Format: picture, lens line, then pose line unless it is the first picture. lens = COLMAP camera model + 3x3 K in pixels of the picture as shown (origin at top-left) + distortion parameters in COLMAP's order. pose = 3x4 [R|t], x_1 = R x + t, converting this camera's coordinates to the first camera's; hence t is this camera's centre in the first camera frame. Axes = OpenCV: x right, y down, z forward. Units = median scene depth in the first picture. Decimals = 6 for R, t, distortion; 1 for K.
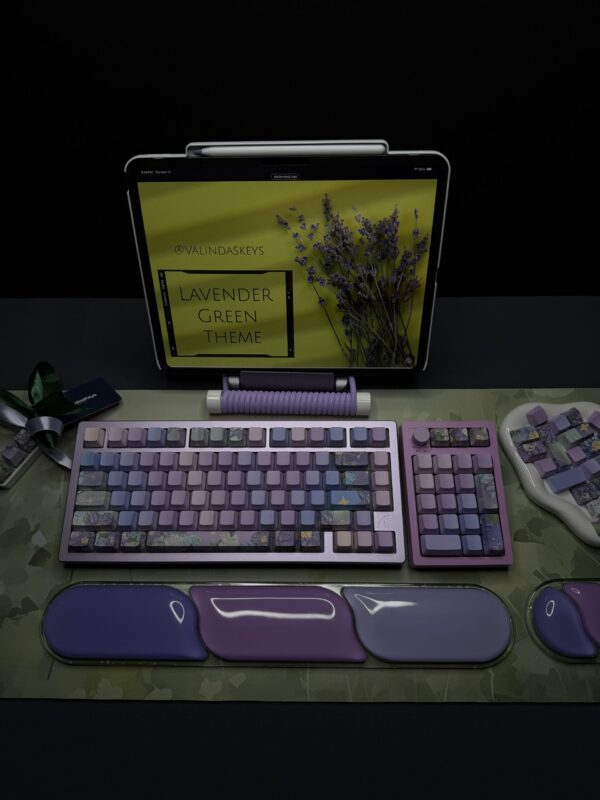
lens RADIAL K [[562.4, 0, 296.6], [0, 562.4, 402.2], [0, 0, 1]] dist [0.154203, -0.354188]
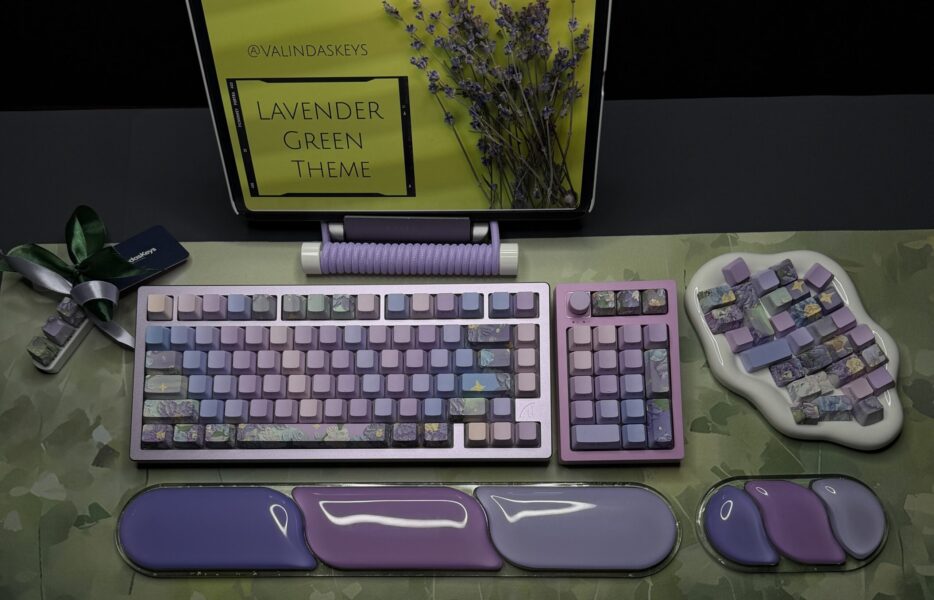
lens RADIAL K [[913.3, 0, 442.4], [0, 913.3, 435.0], [0, 0, 1]] dist [0.191828, -0.468659]
pose [[0.999751, -0.008782, -0.020538, 0.057653], [0.013021, 0.976214, 0.216416, -0.038388], [0.018148, -0.216630, 0.976085, -0.276501]]
